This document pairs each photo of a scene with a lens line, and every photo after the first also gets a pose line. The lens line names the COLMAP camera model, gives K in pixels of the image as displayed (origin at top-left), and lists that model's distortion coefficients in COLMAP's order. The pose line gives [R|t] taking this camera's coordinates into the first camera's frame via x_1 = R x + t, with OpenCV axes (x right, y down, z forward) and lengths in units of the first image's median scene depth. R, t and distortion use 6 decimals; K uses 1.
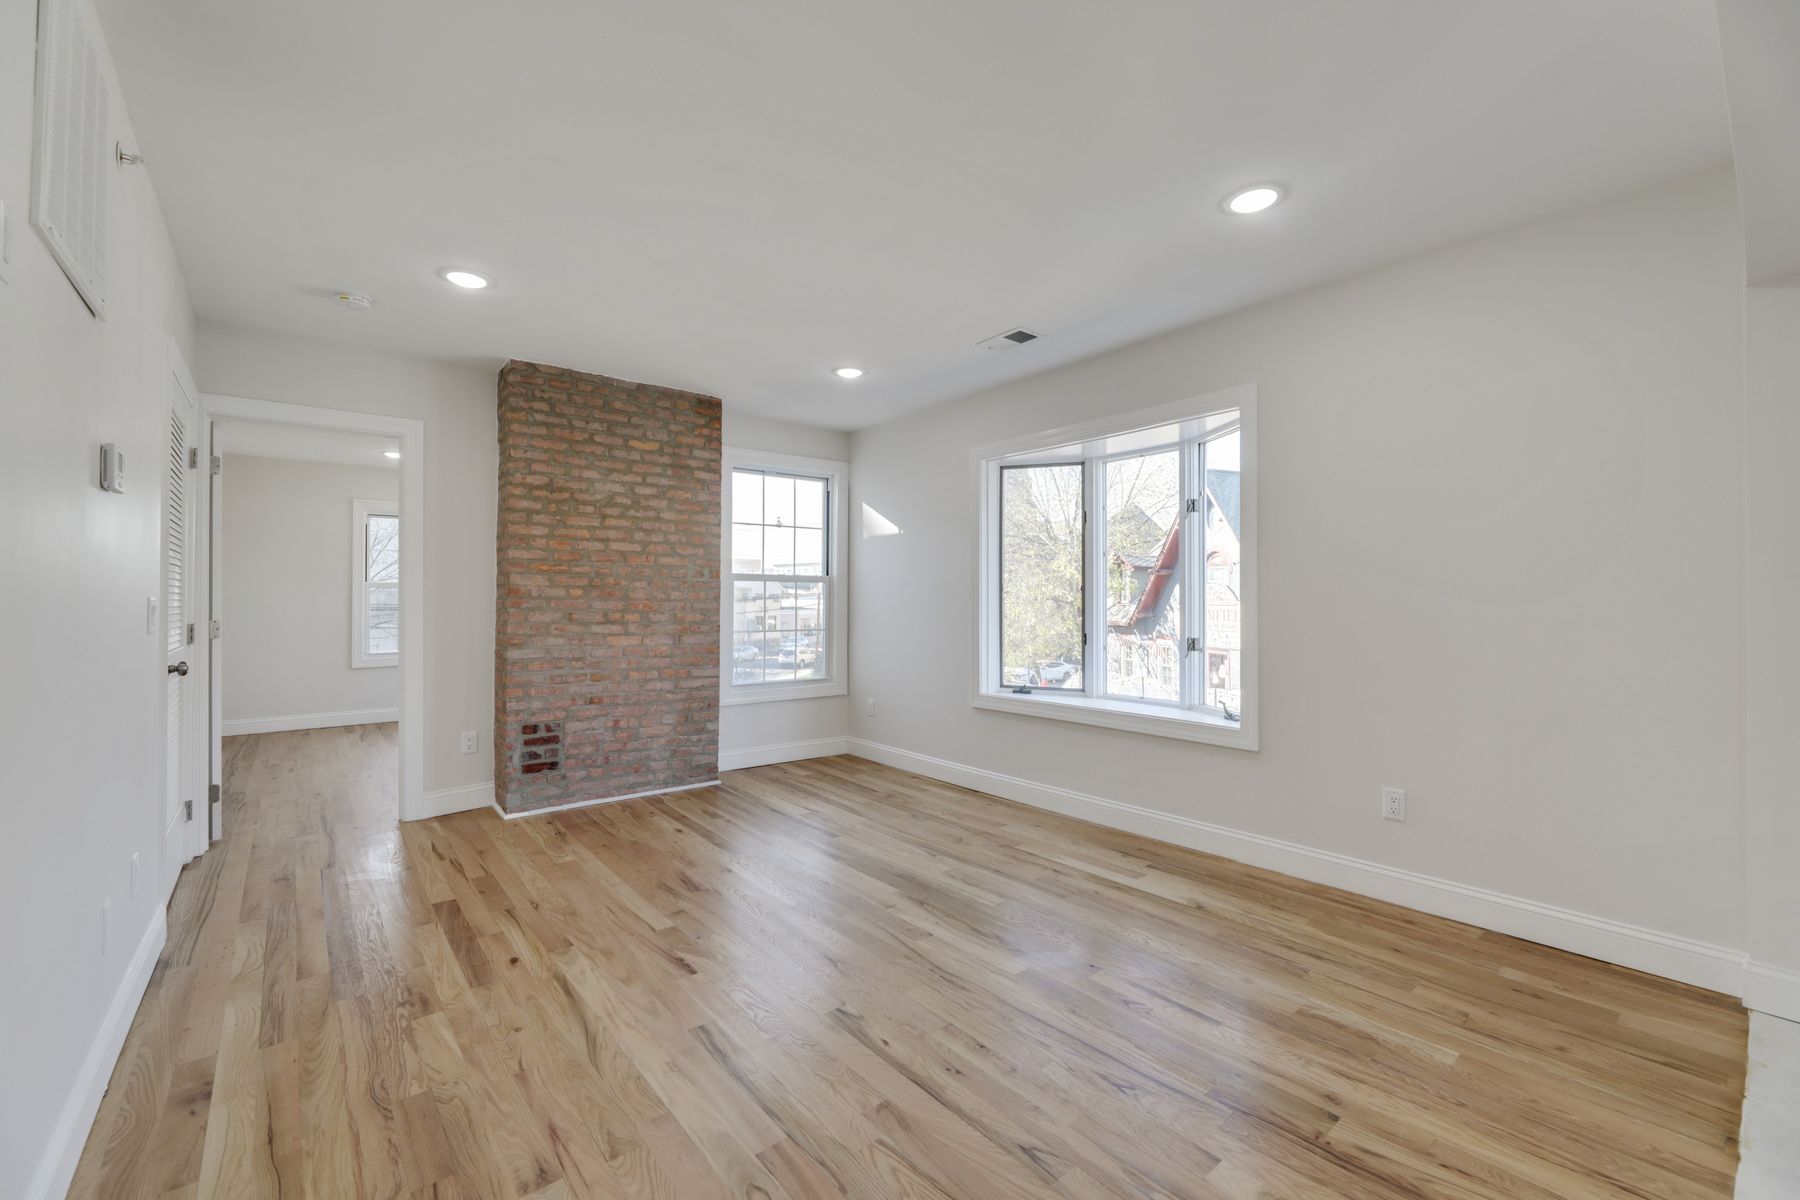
lens RADIAL K [[736.3, 0, 901.3], [0, 736.3, 590.1], [0, 0, 1]] dist [0.002298, -0.001444]
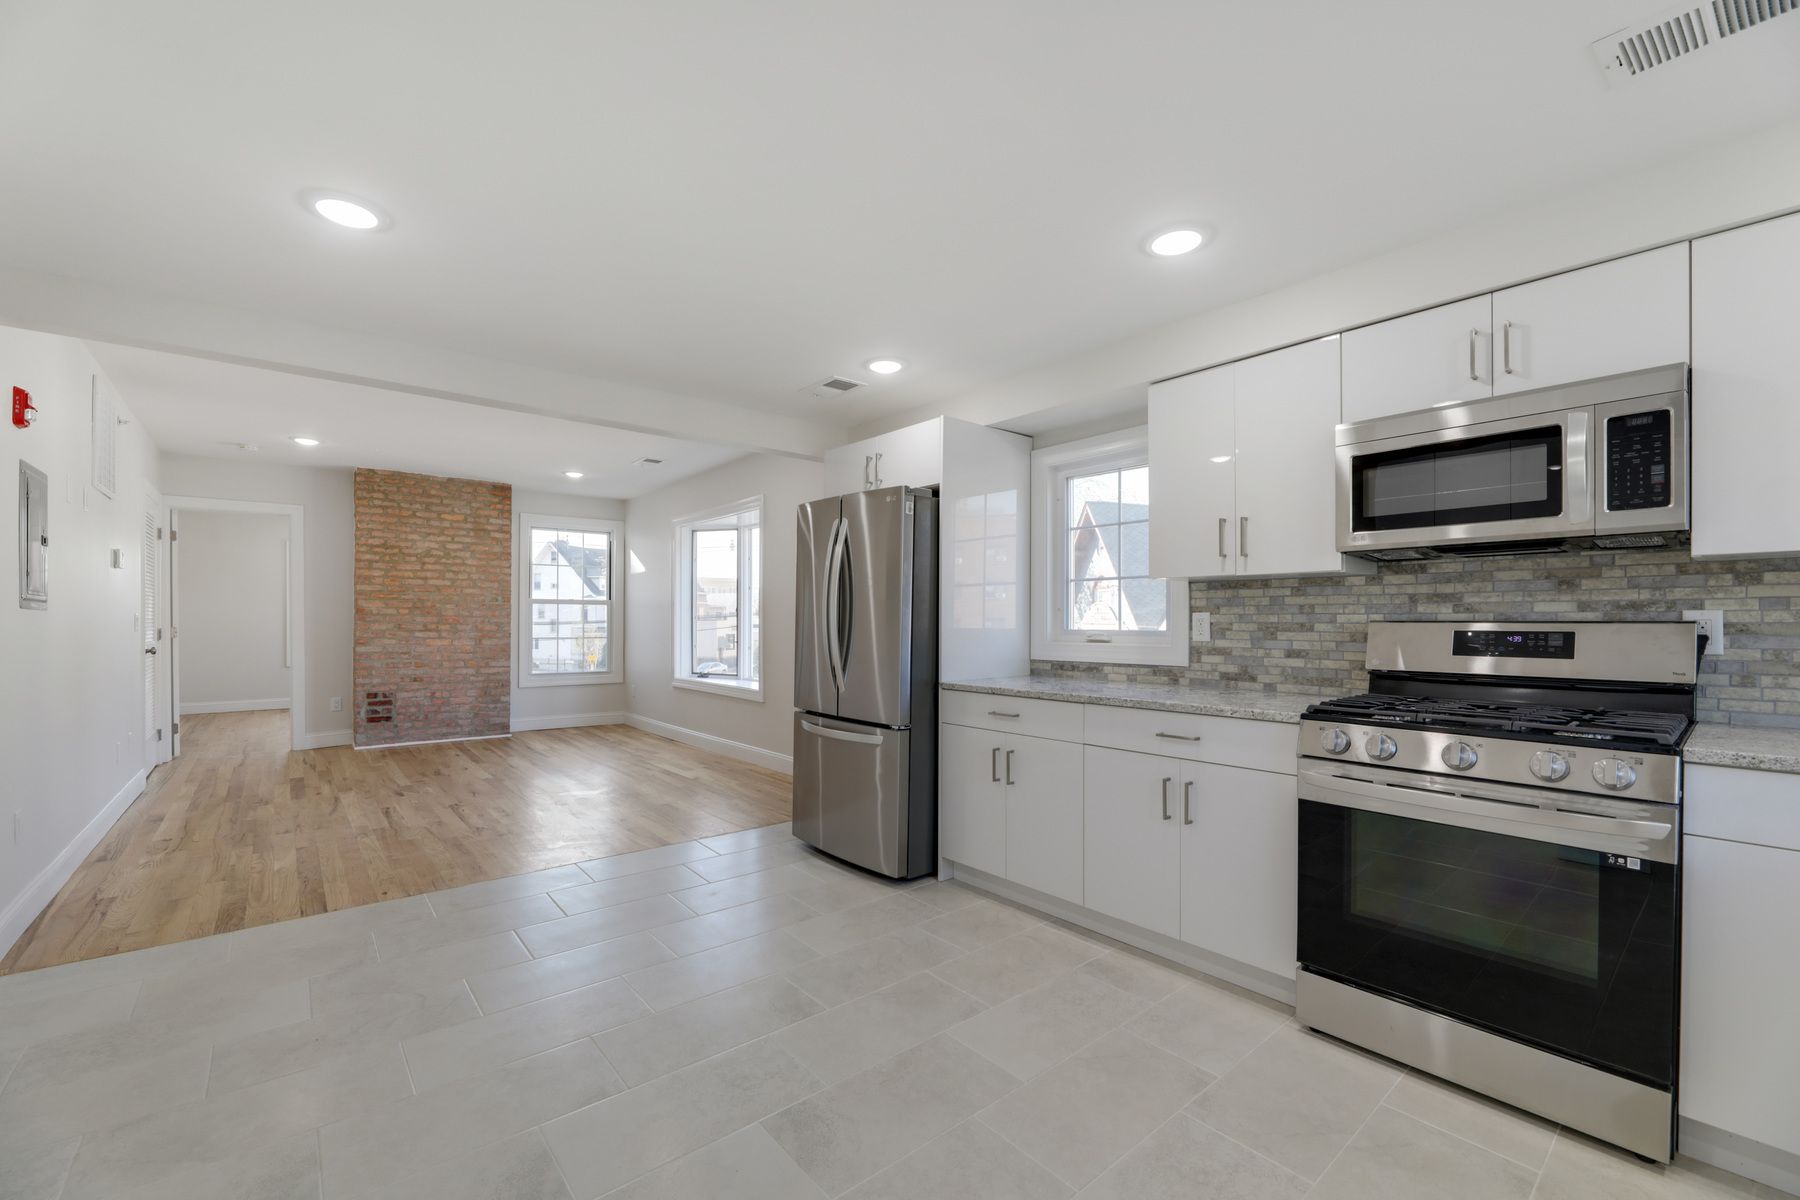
lens RADIAL K [[736.3, 0, 894.3], [0, 736.3, 621.0], [0, 0, 1]] dist [0.002298, -0.001444]
pose [[0.999984, 0.003837, 0.004059, 0.635493], [-0.003901, 0.999864, 0.016011, -0.005894], [-0.003997, -0.016026, 0.999864, -0.621102]]
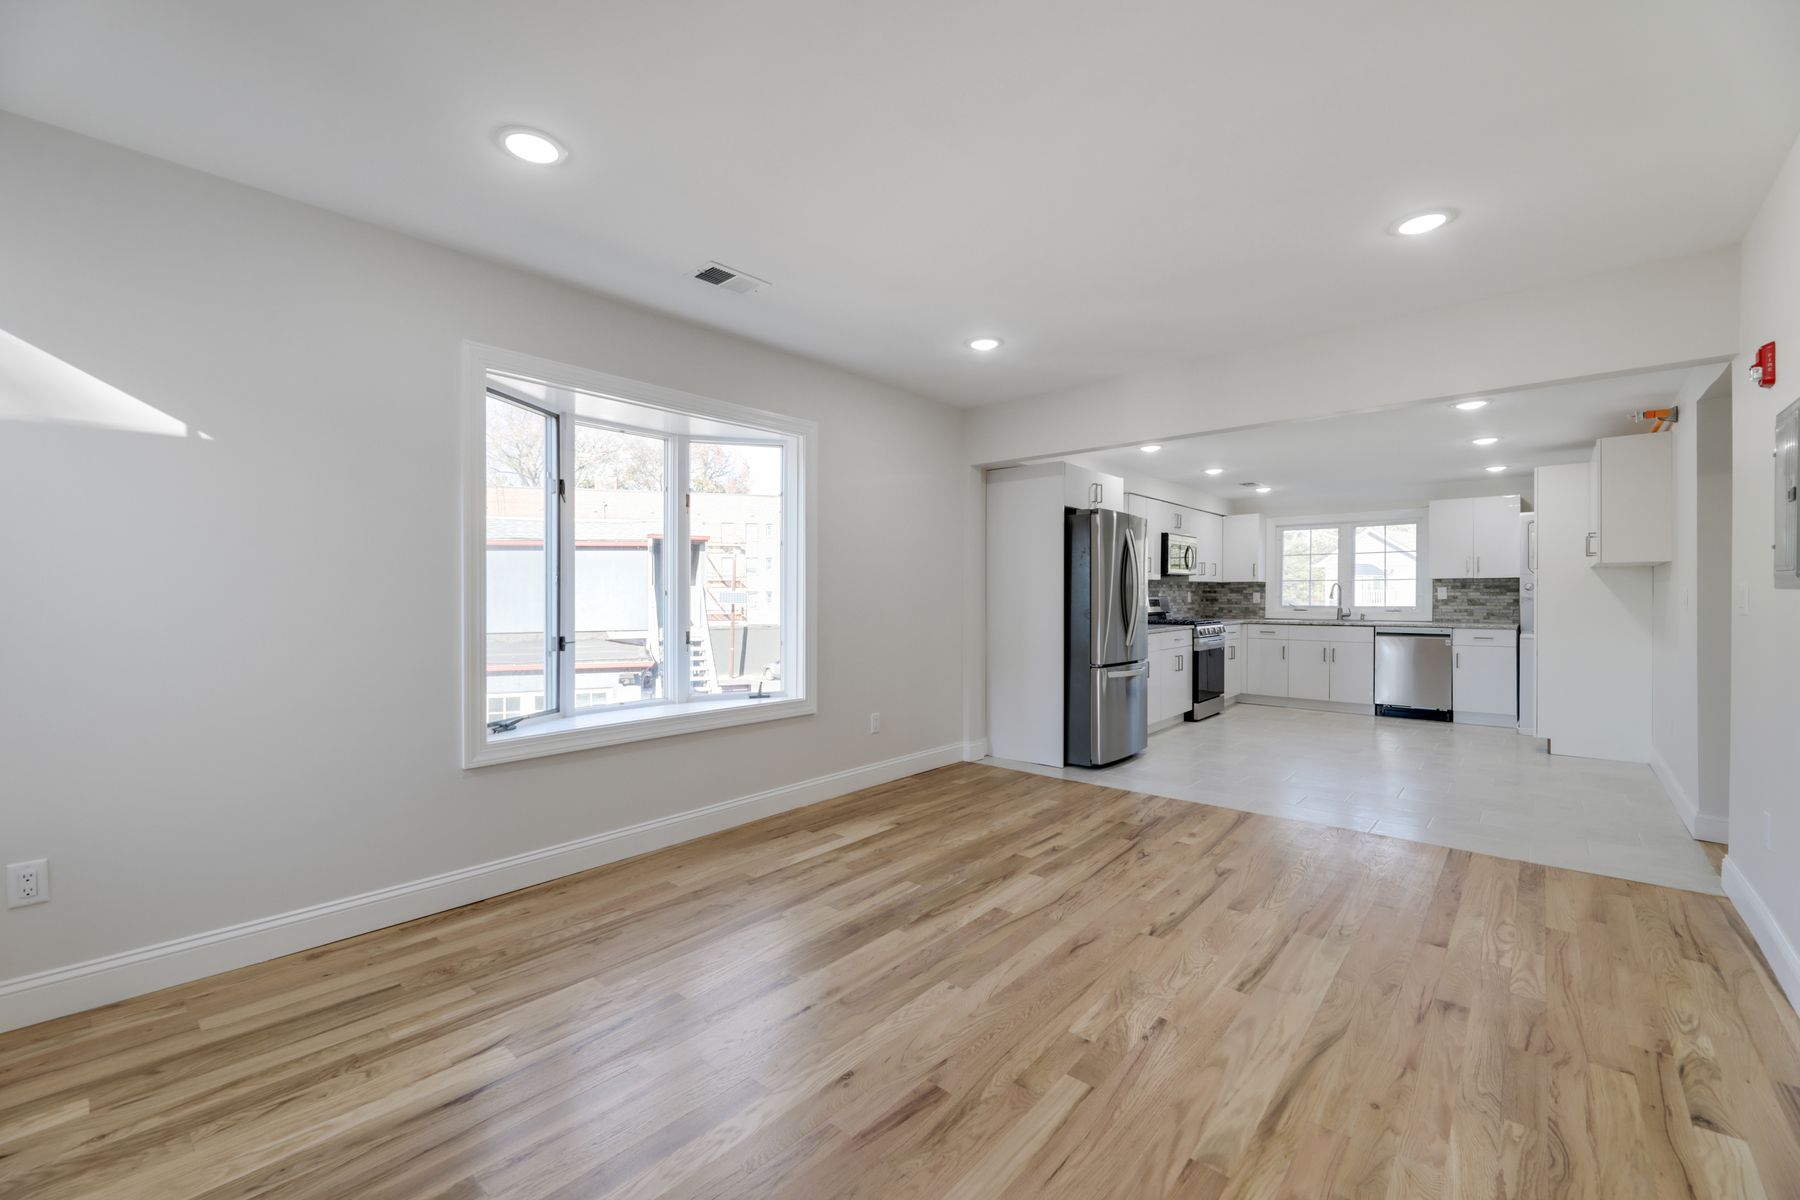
lens RADIAL K [[736.3, 0, 901.6], [0, 736.3, 599.2], [0, 0, 1]] dist [0.002298, -0.001444]
pose [[-0.161771, -0.005431, 0.986813, -0.638121], [-0.015008, 0.999883, 0.003042, 0.012898], [-0.986714, -0.014317, -0.161833, 0.850451]]
